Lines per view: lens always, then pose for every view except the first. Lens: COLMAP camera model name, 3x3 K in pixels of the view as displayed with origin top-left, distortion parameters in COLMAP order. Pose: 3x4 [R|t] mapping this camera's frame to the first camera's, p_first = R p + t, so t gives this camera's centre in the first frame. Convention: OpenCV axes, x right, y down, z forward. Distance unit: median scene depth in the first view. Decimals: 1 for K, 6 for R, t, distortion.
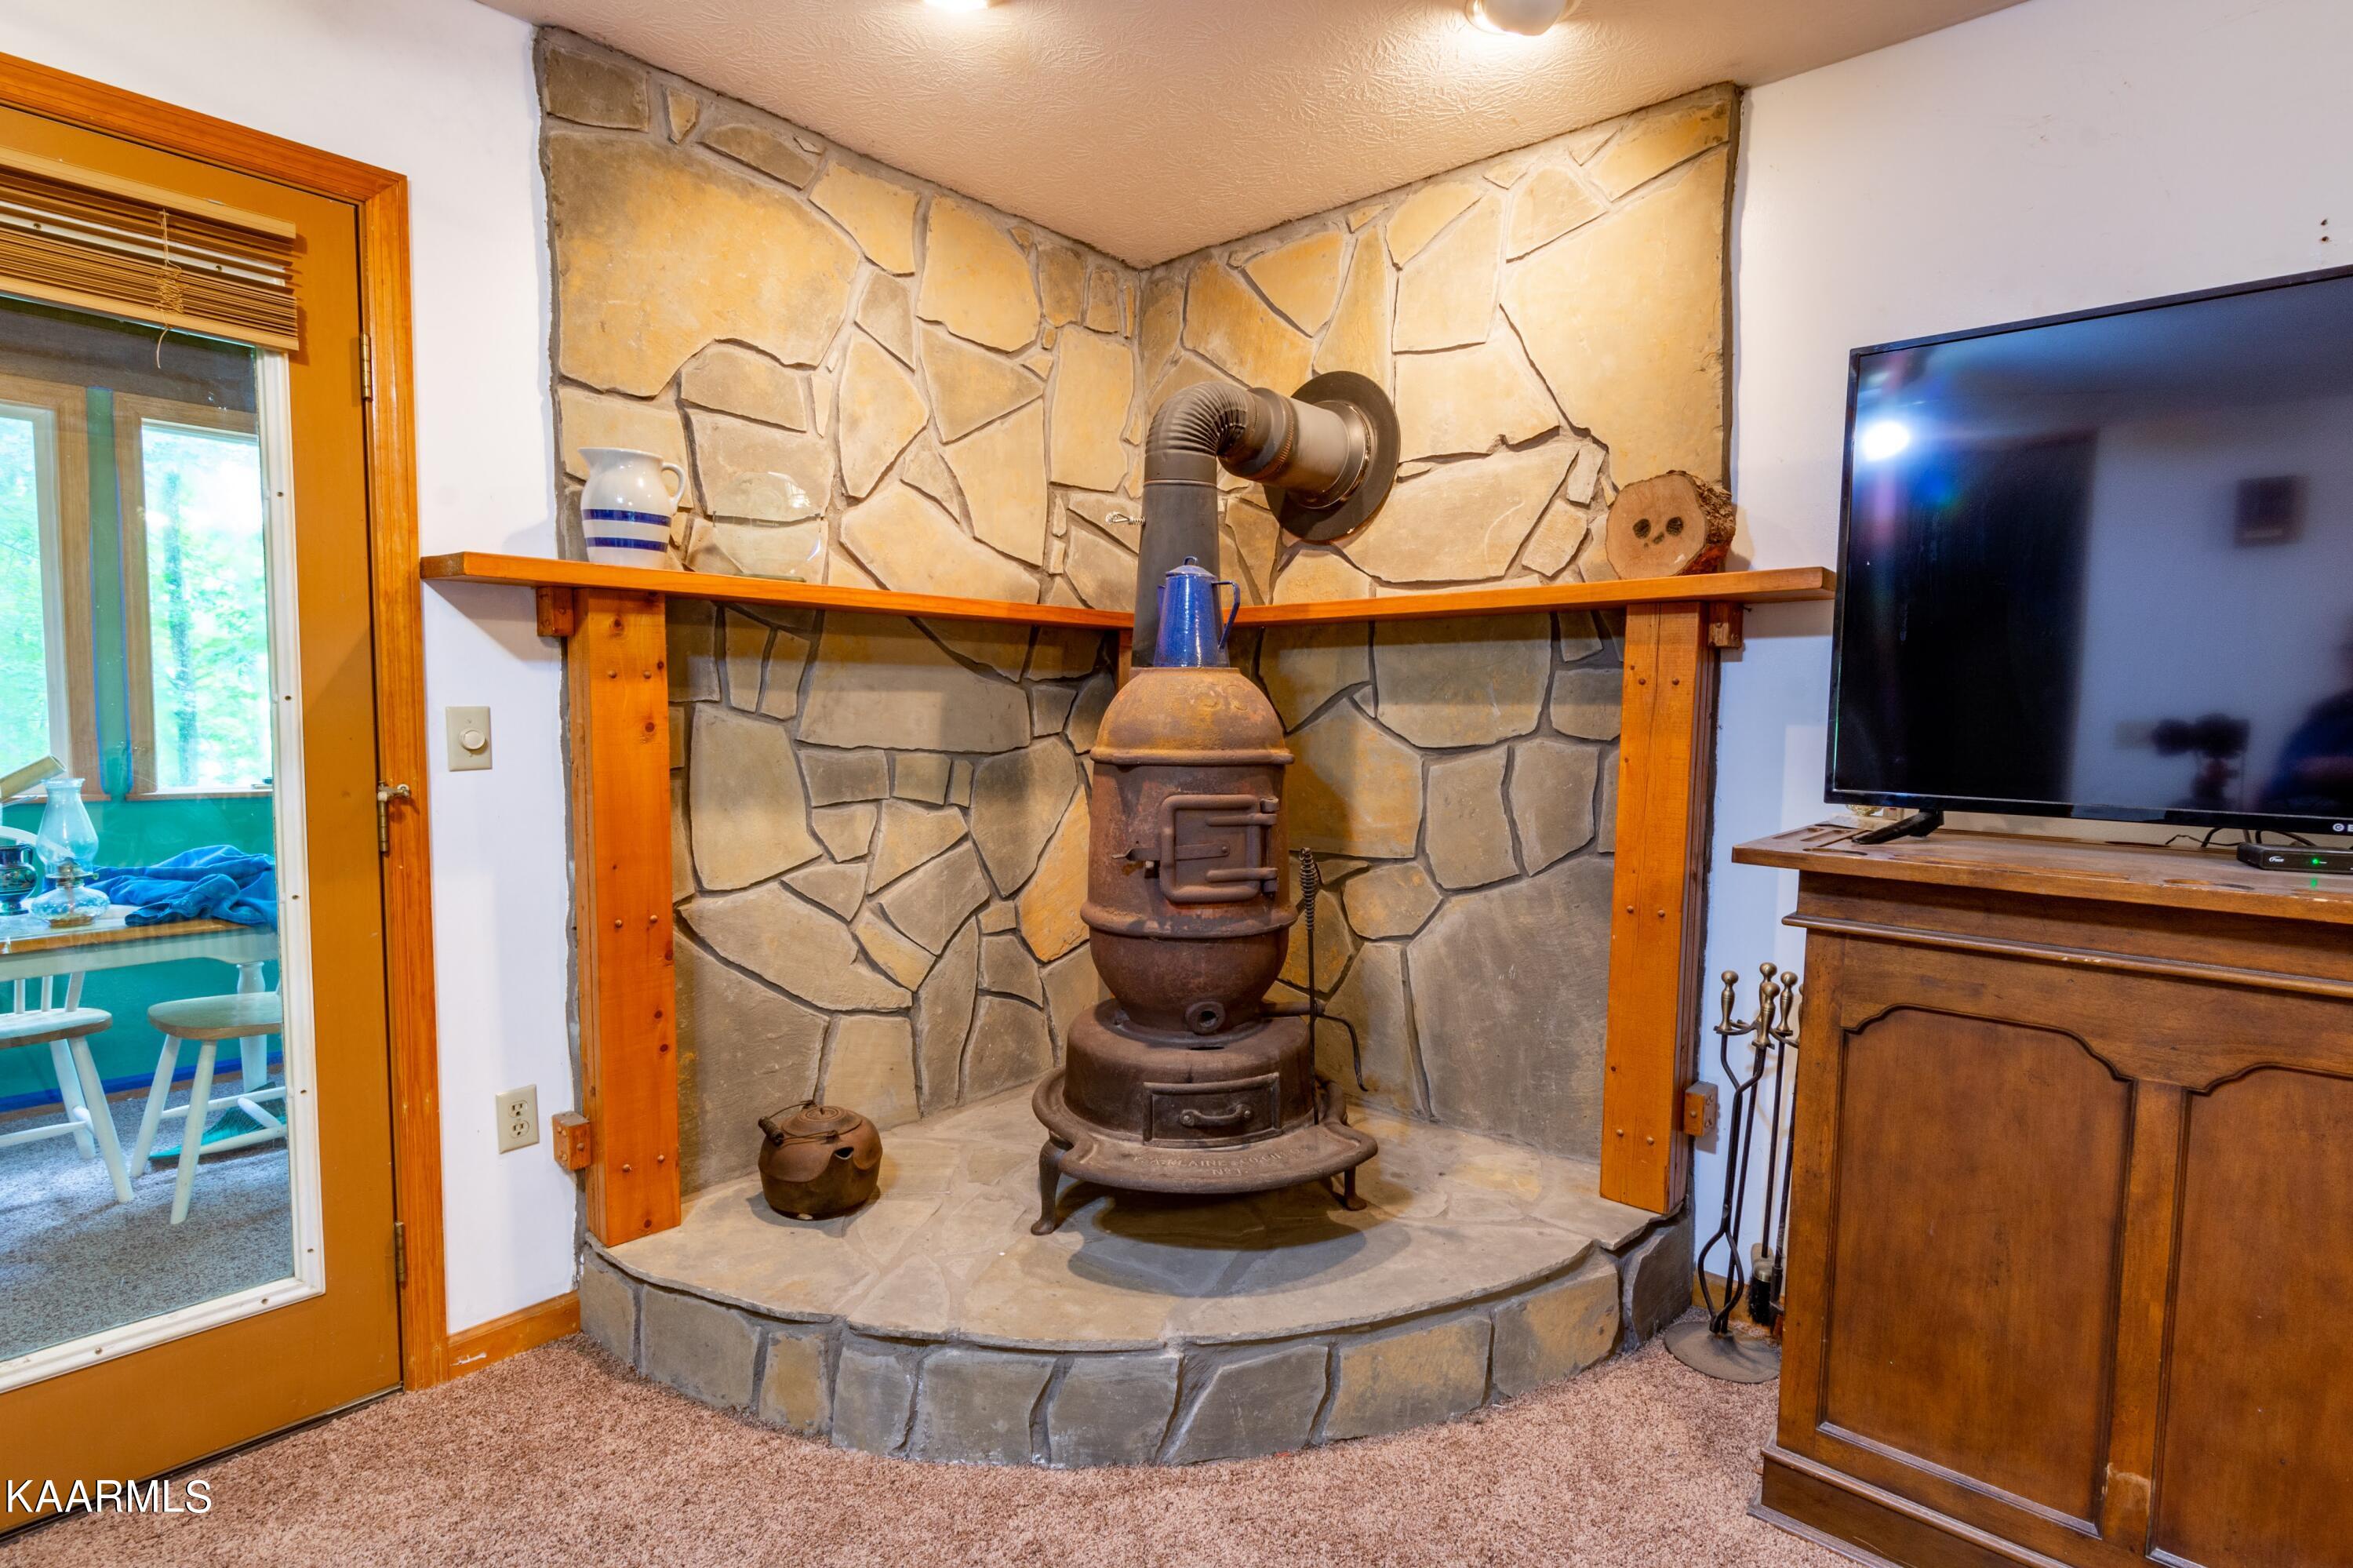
lens RADIAL K [[1144.9, 0, 1176.5], [0, 1144.9, 784.0], [0, 0, 1]] dist [-0.000821, -0.000341]
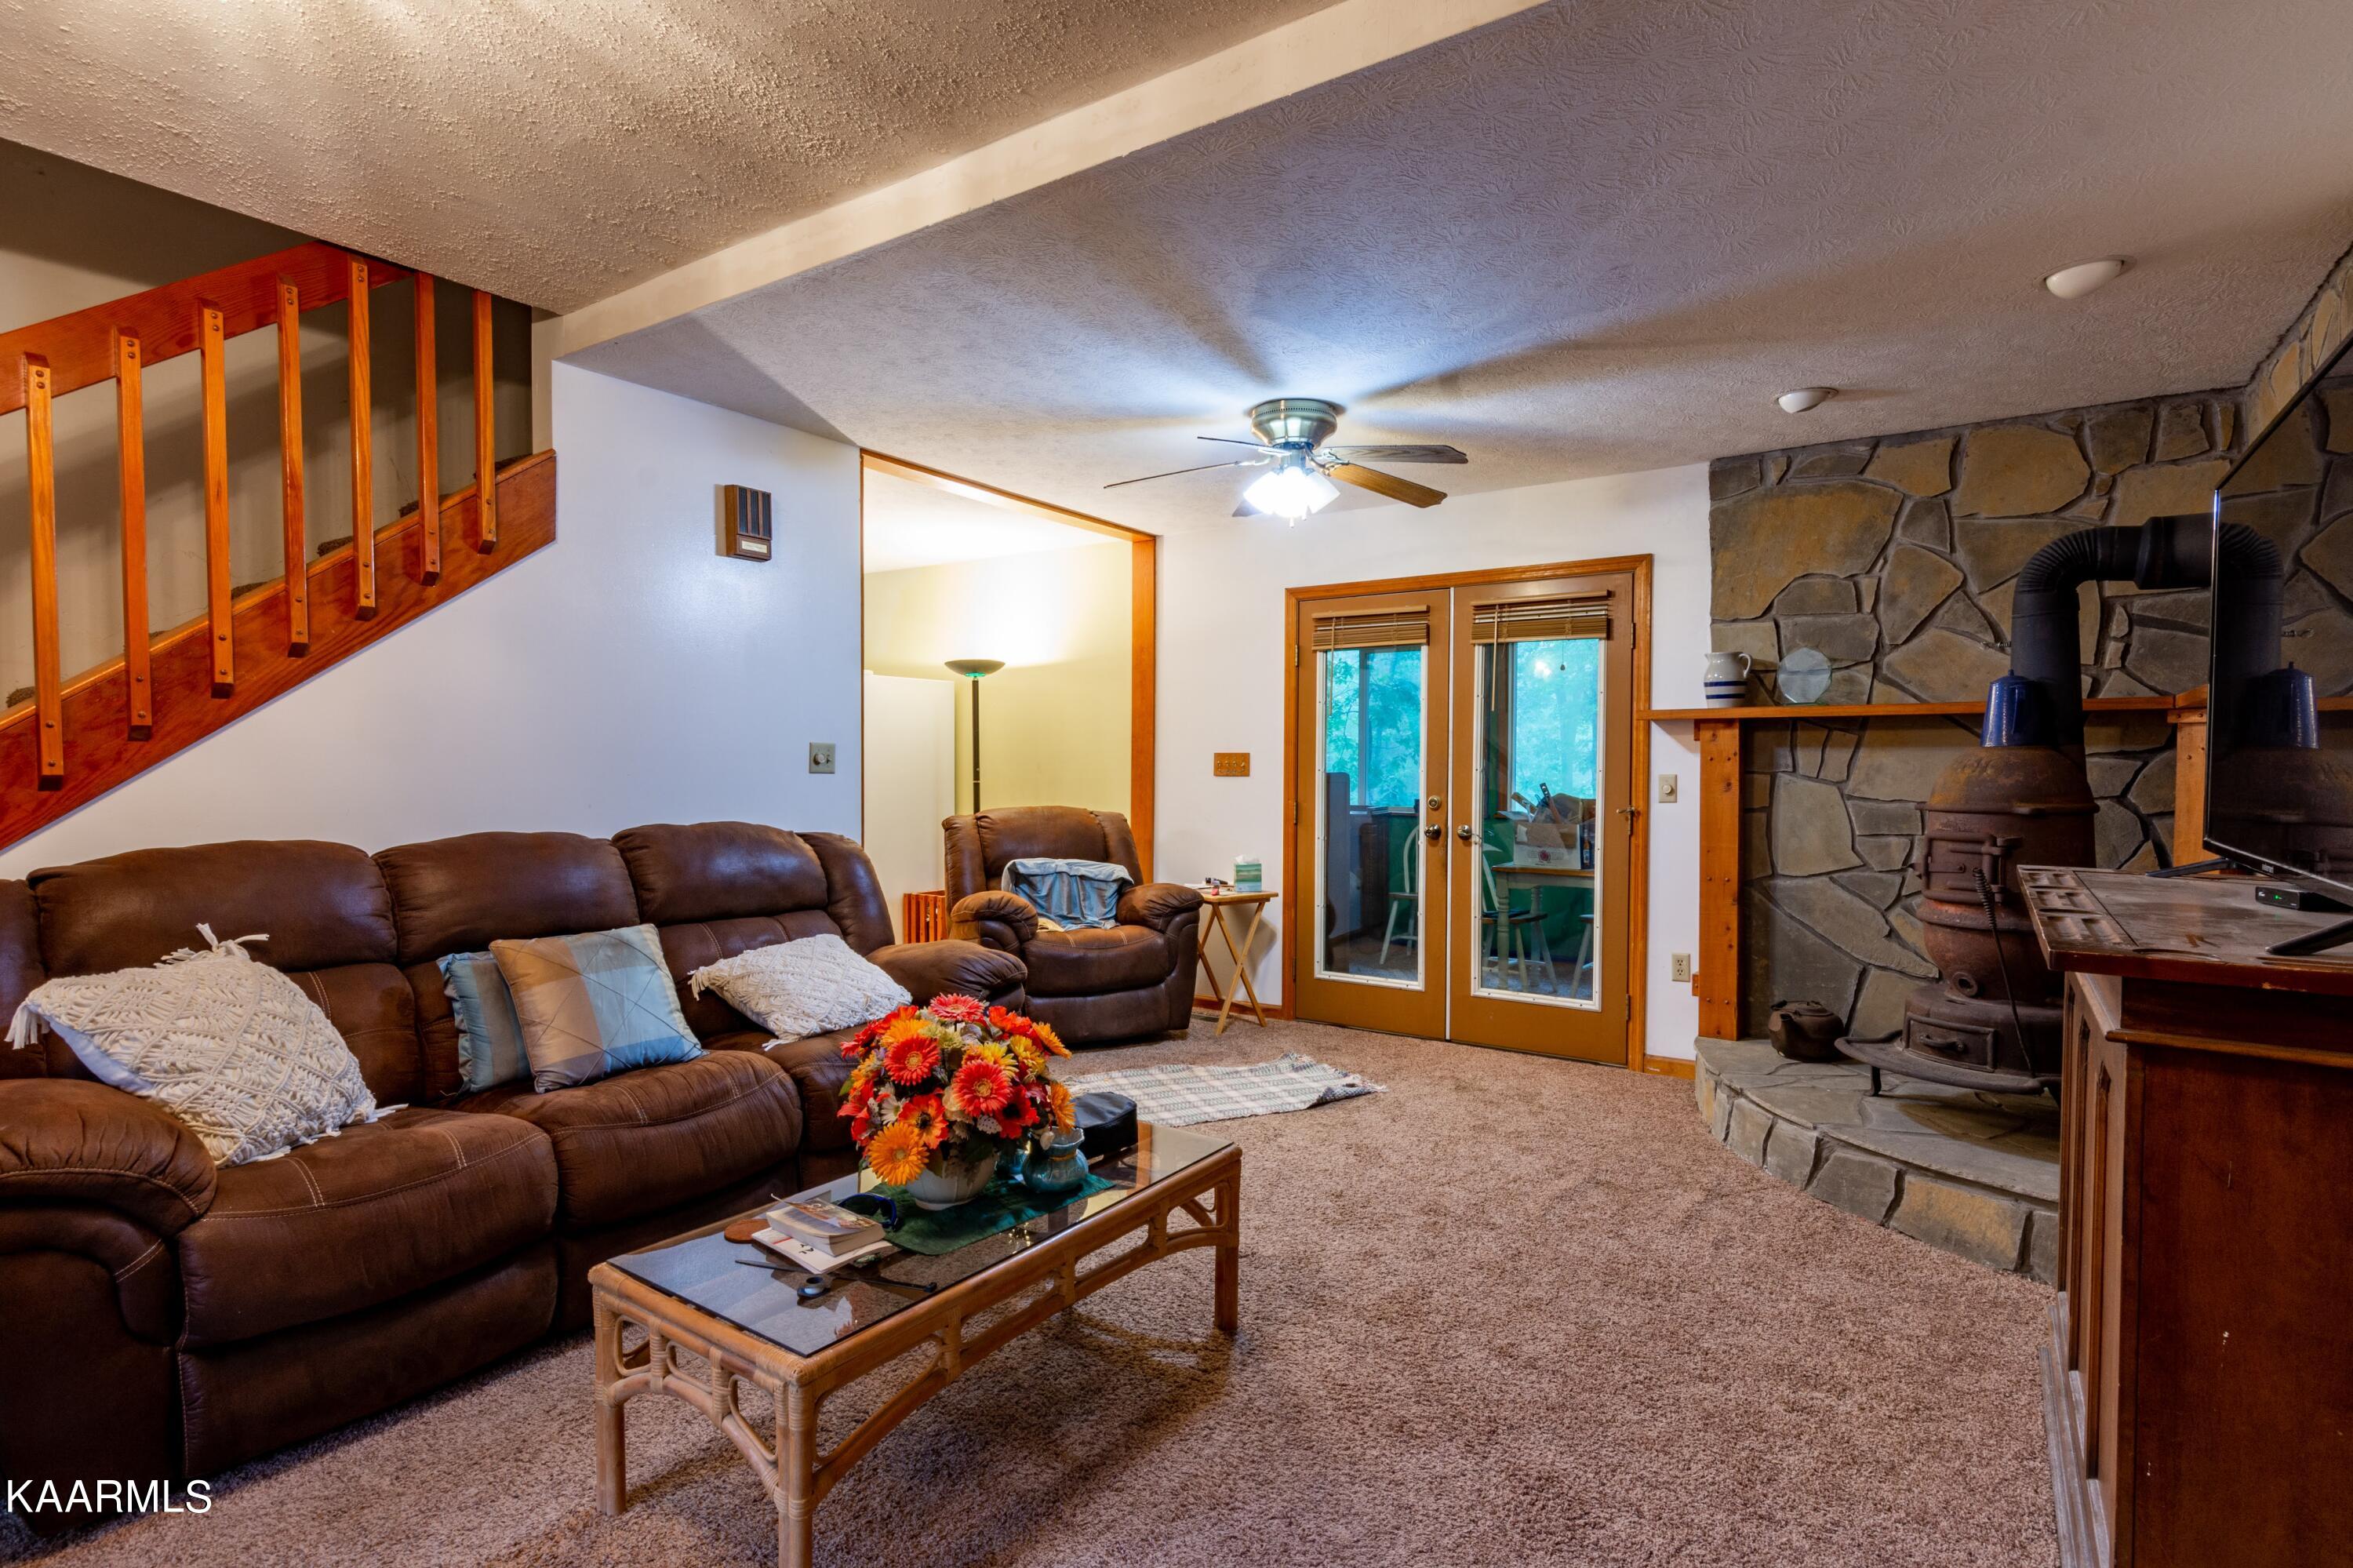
lens RADIAL K [[1170.6, 0, 1177.6], [0, 1170.6, 788.7], [0, 0, 1]] dist [-0.002368, 0.001693]
pose [[0.115512, 0.006199, -0.993287, 1.324606], [-0.074350, 0.997229, -0.002423, 0.031978], [0.990520, 0.074131, 0.115653, -0.182975]]
